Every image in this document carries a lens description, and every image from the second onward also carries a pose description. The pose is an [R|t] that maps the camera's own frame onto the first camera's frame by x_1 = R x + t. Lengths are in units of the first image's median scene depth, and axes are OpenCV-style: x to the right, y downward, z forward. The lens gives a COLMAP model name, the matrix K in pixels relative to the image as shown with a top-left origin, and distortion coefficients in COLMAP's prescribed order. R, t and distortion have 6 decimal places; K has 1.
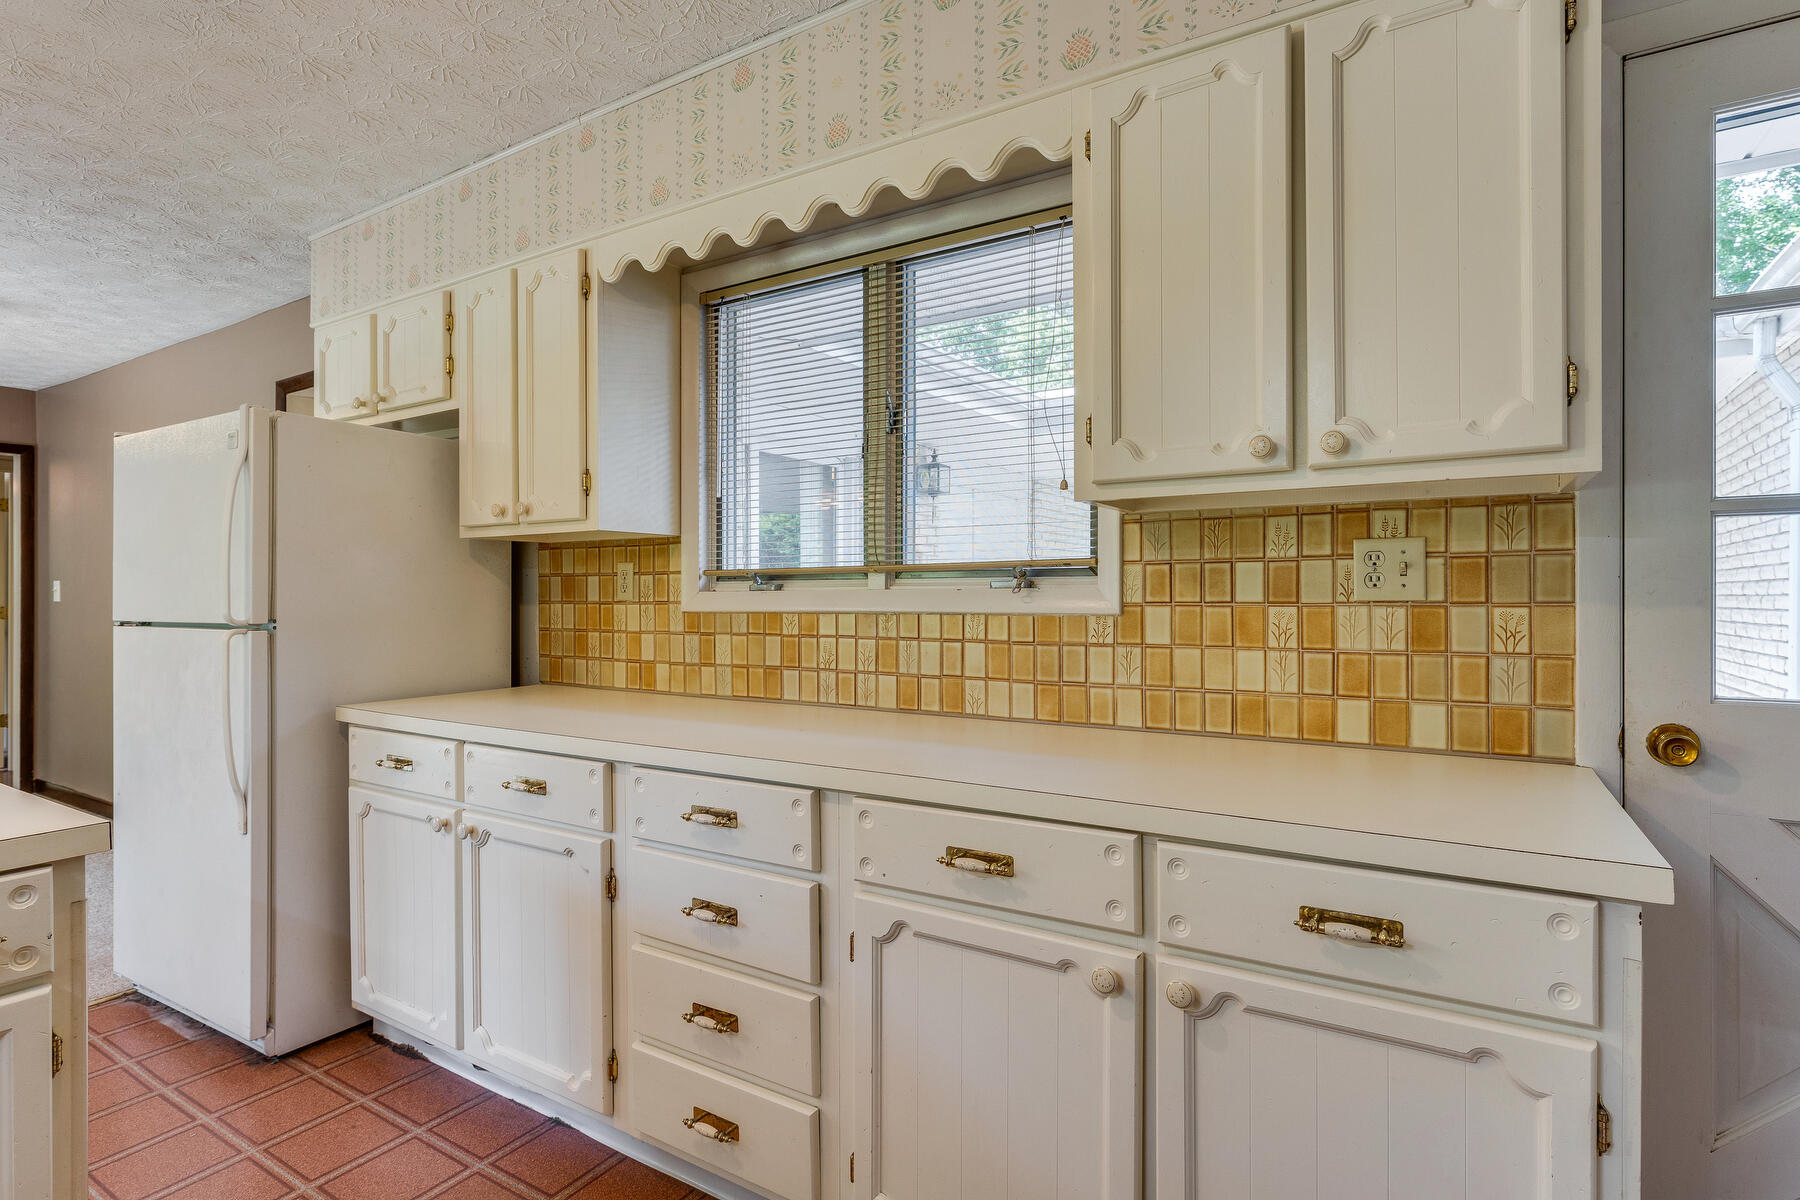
lens RADIAL K [[906.3, 0, 893.4], [0, 906.3, 596.0], [0, 0, 1]] dist [0.000625, -0.000354]
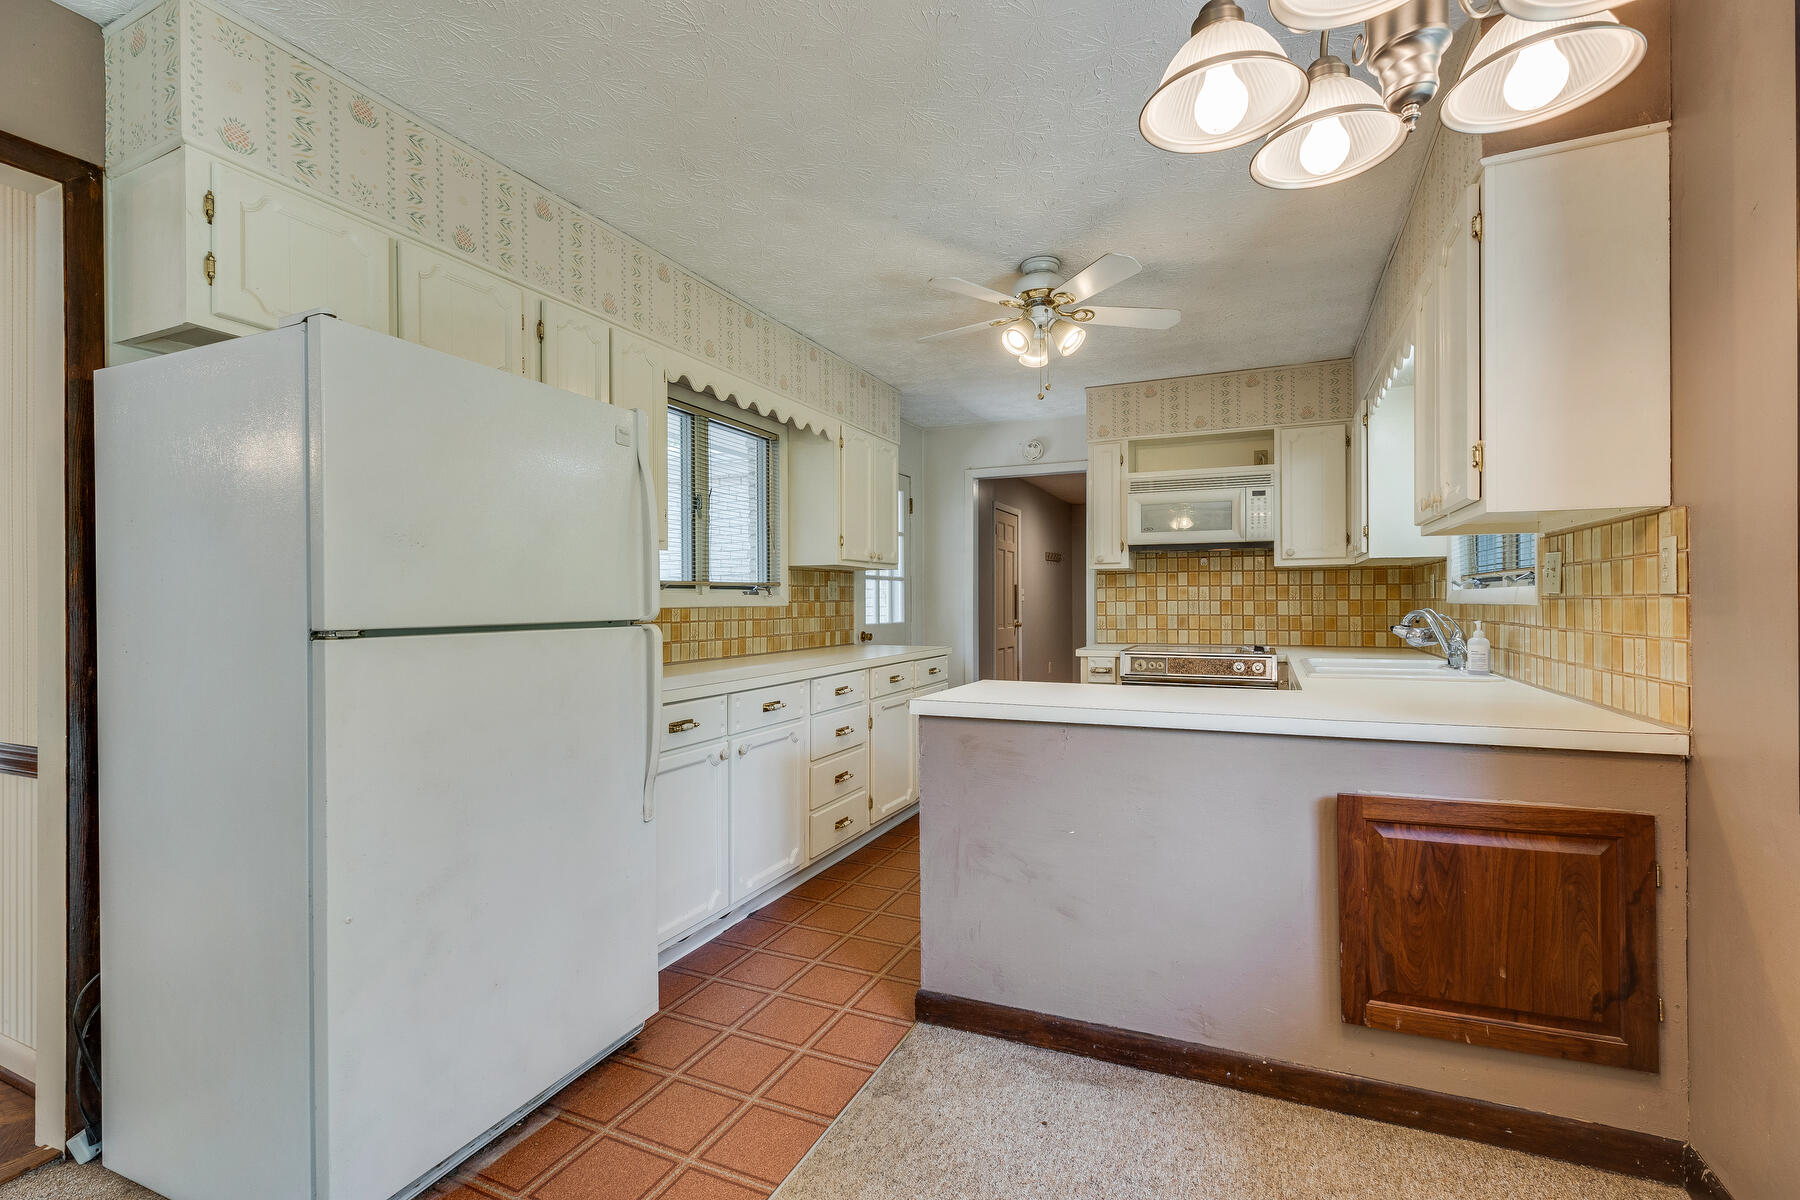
lens RADIAL K [[796.1, 0, 899.6], [0, 796.1, 602.5], [0, 0, 1]] dist [-0.003689, -0.000124]
pose [[-0.134363, 0.003994, 0.990924, -1.866036], [0.010972, 0.999937, -0.002543, 0.018629], [-0.990871, 0.010531, -0.134398, 0.933029]]
